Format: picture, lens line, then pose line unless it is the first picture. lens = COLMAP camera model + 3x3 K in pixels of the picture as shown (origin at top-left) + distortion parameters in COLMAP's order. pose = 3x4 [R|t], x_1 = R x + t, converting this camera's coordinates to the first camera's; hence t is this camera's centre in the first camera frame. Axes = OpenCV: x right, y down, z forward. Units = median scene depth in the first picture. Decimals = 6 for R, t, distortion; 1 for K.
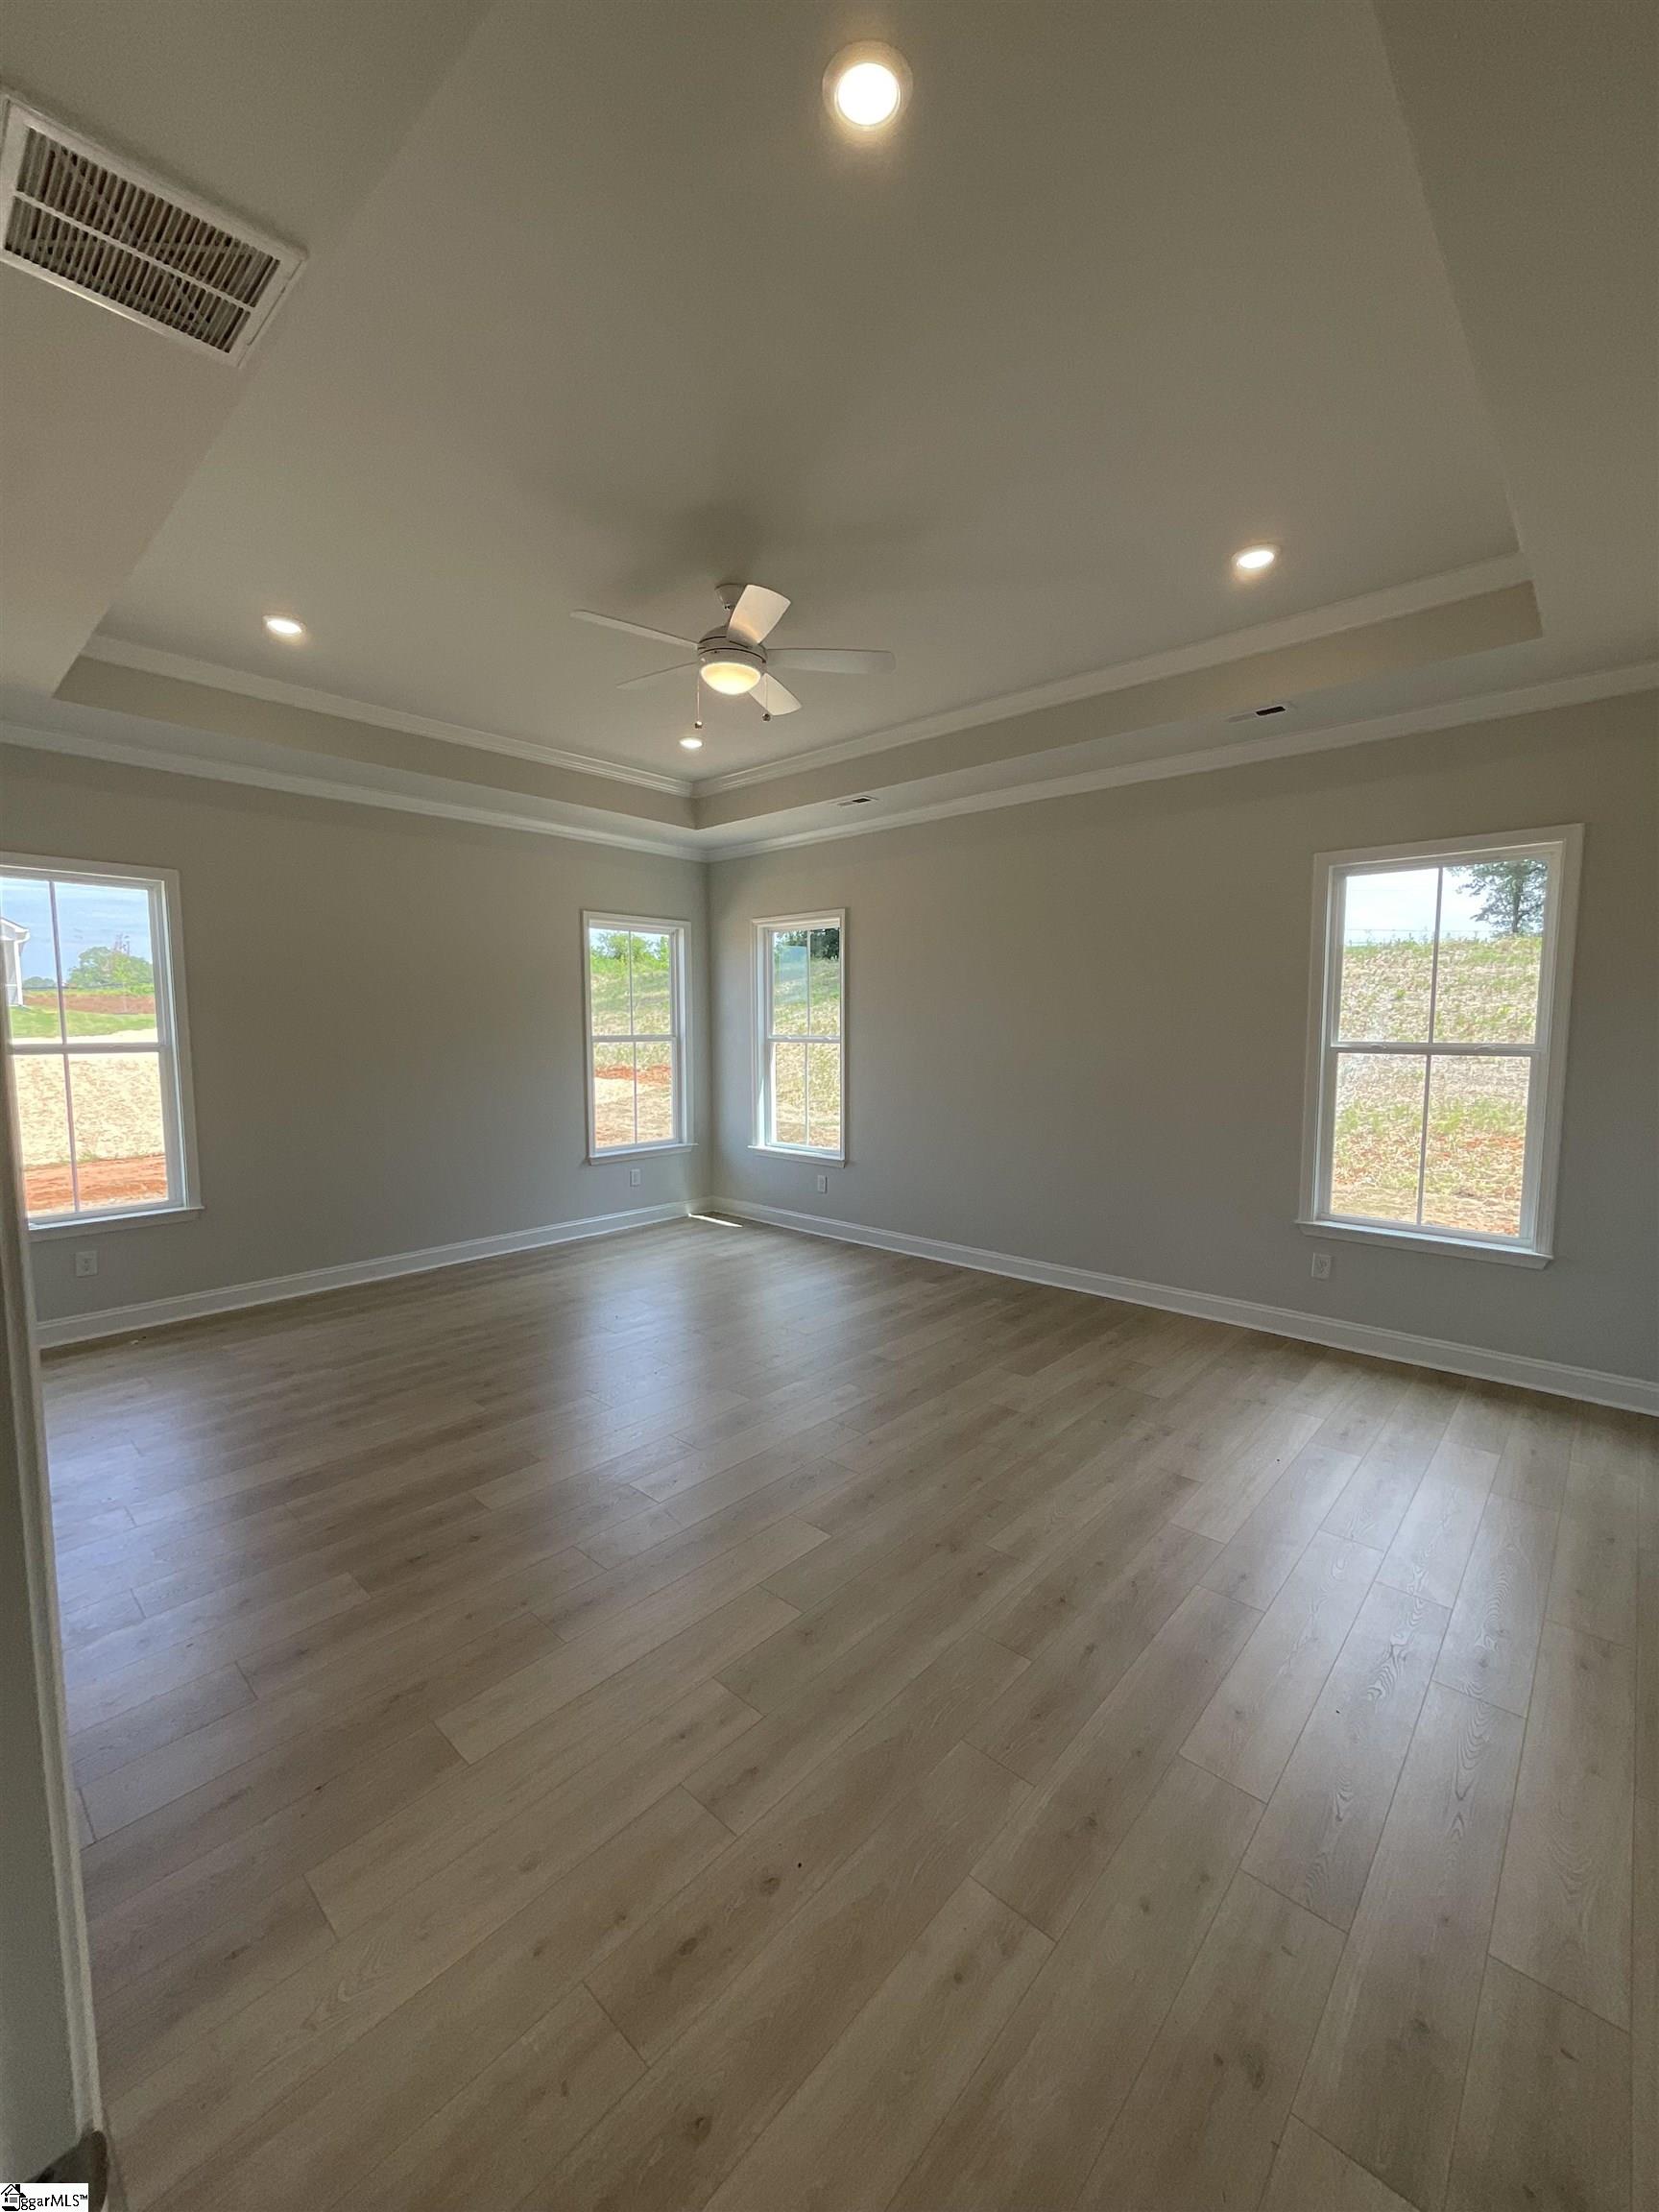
lens RADIAL K [[889.2, 0, 839.3], [0, 889.2, 1110.3], [0, 0, 1]] dist [0.000075, -0.000780]
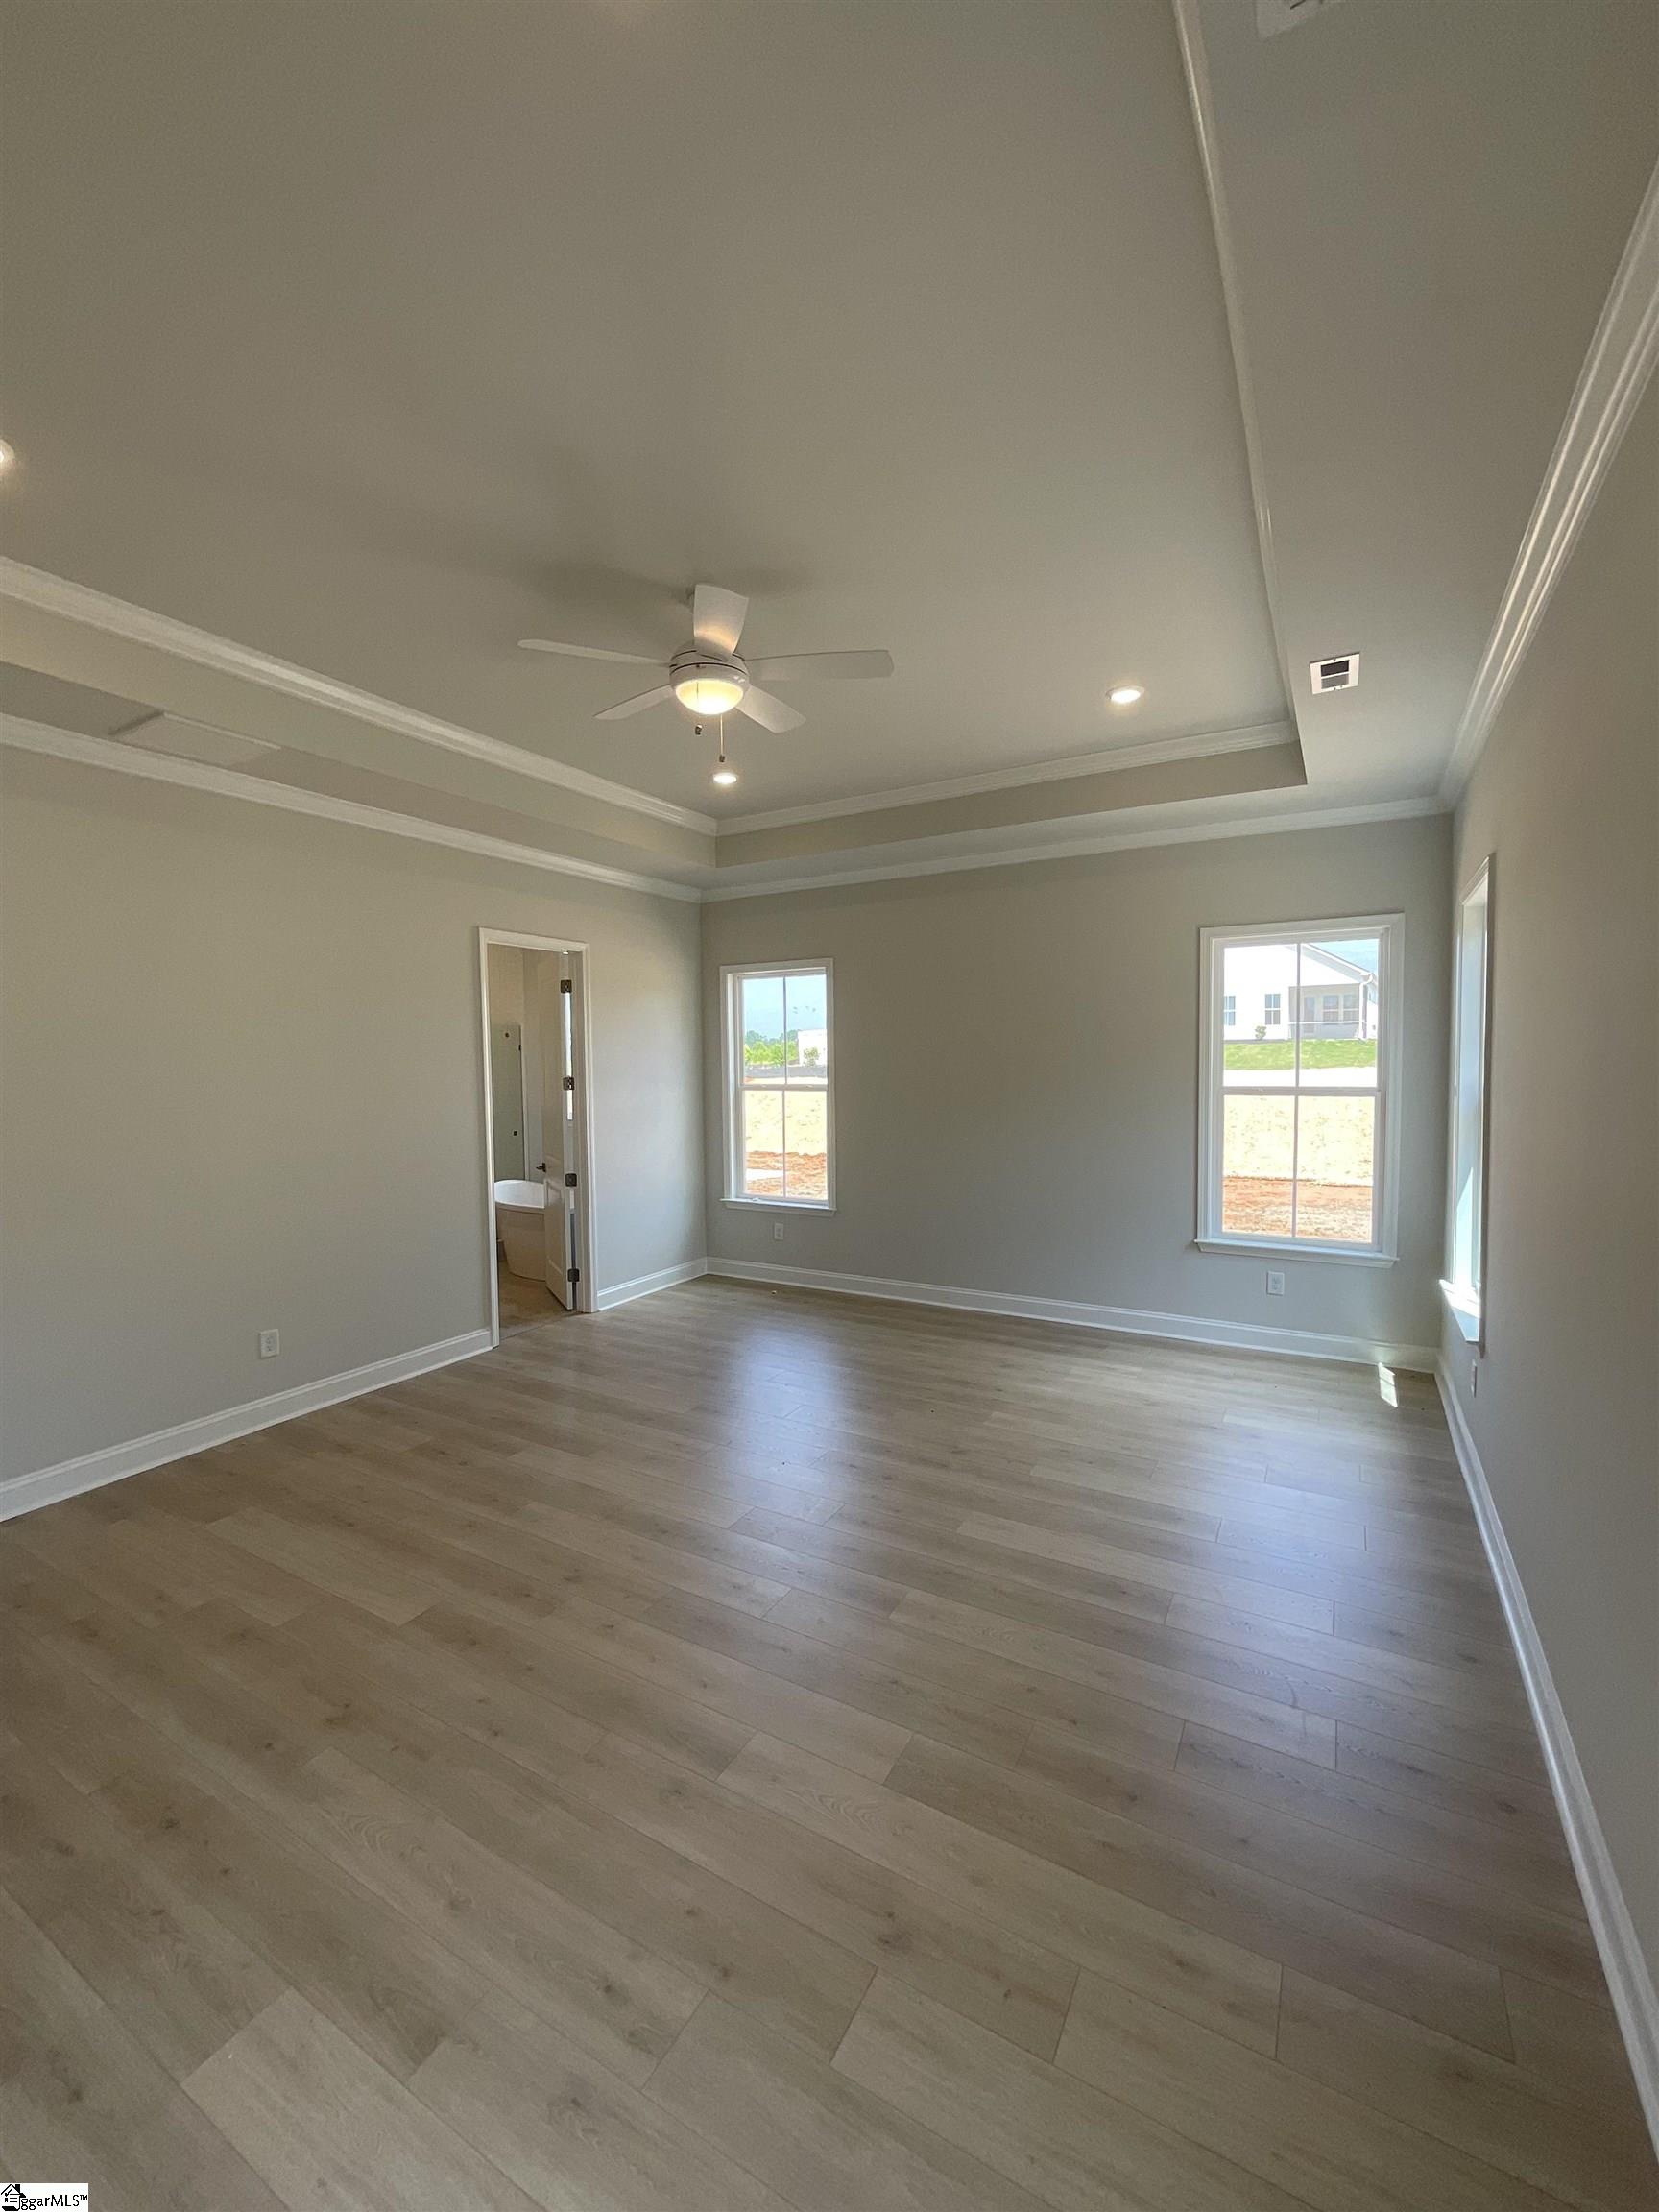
lens RADIAL K [[889.2, 0, 810.9], [0, 889.2, 1106.5], [0, 0, 1]] dist [0.000075, -0.000780]
pose [[0.206260, 0.052811, -0.977071, 0.605296], [-0.087466, 0.995540, 0.035345, -0.093000], [0.974580, 0.078170, 0.209959, 0.727193]]
